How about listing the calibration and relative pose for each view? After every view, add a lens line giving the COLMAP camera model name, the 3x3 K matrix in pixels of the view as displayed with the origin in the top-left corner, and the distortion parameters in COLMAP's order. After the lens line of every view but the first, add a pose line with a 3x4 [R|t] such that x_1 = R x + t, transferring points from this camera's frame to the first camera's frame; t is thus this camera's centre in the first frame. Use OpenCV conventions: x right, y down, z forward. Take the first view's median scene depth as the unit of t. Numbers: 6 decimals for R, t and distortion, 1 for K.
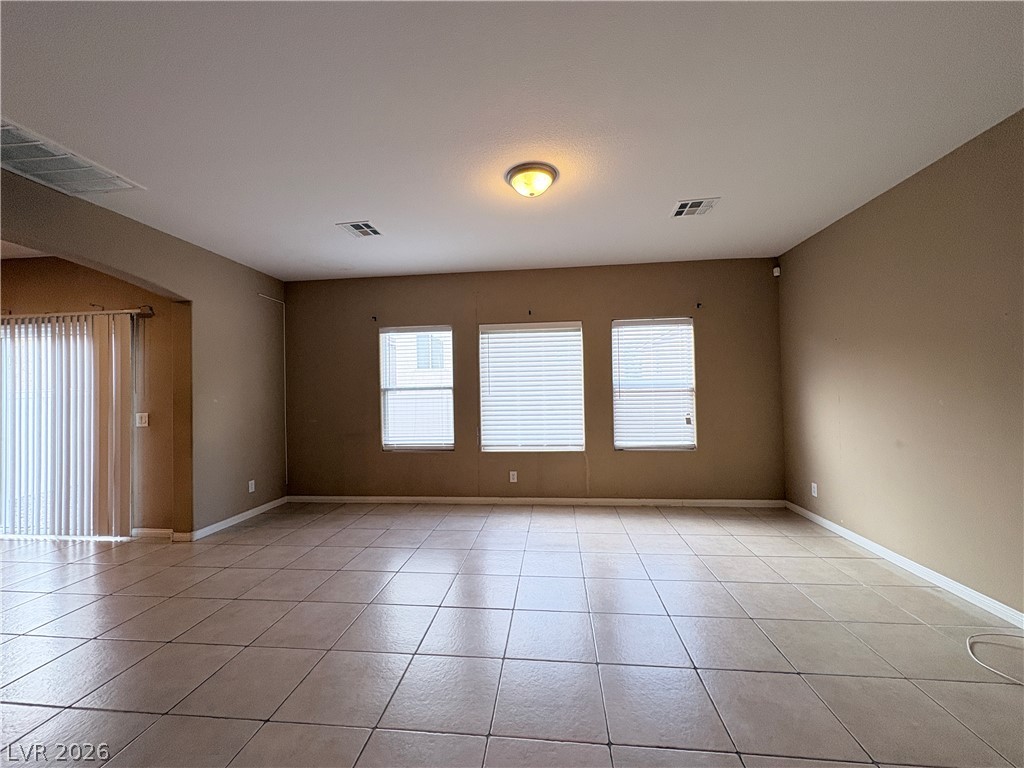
lens RADIAL K [[410.2, 0, 511.7], [0, 410.2, 385.5], [0, 0, 1]] dist [0.000797, 0.000989]
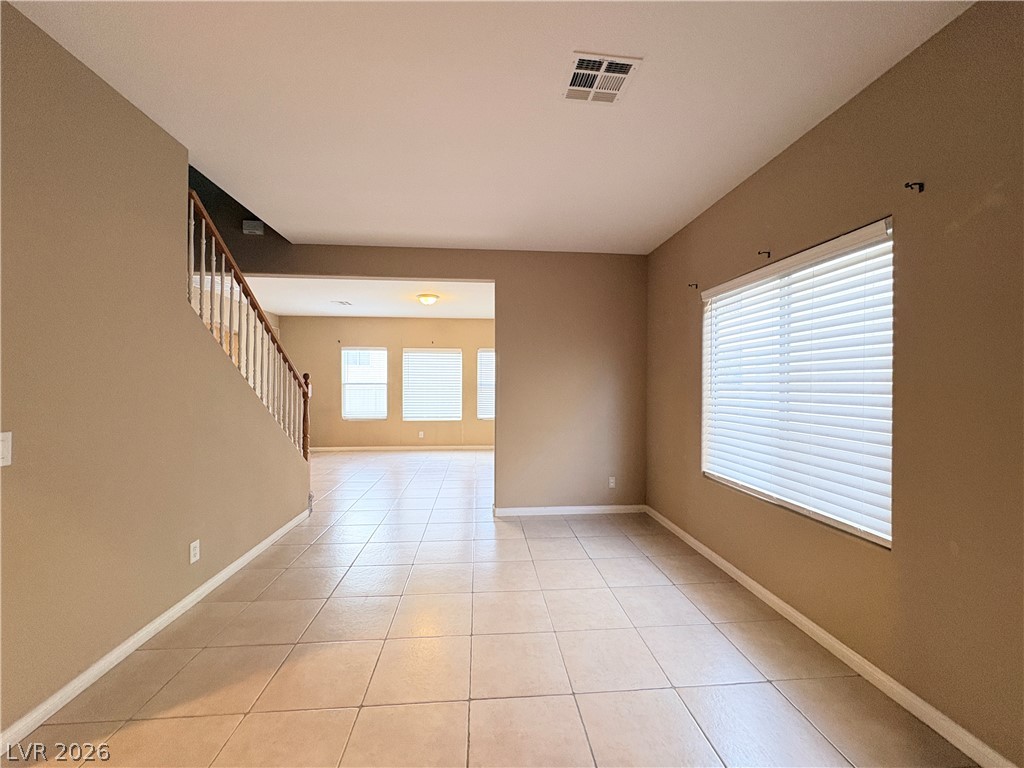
lens RADIAL K [[410.2, 0, 504.6], [0, 410.2, 381.3], [0, 0, 1]] dist [0.000797, 0.000989]
pose [[0.984804, 0.019811, 0.172536, 0.049284], [-0.020500, 0.999787, 0.002211, -0.019438], [-0.172456, -0.005714, 0.985001, -0.814889]]
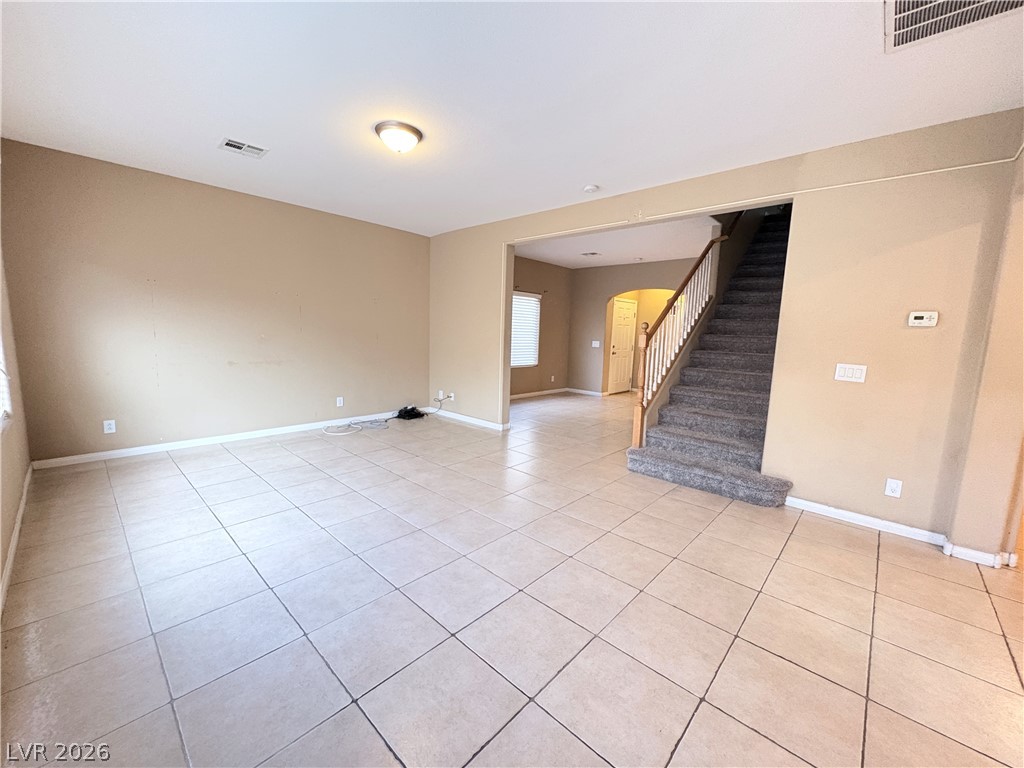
lens RADIAL K [[410.2, 0, 510.1], [0, 410.2, 384.7], [0, 0, 1]] dist [0.000797, 0.000989]
pose [[-0.799673, -0.085077, 0.594377, -0.550711], [-0.025607, 0.993842, 0.107804, 0.018700], [-0.599889, 0.070988, -0.796928, 1.072018]]
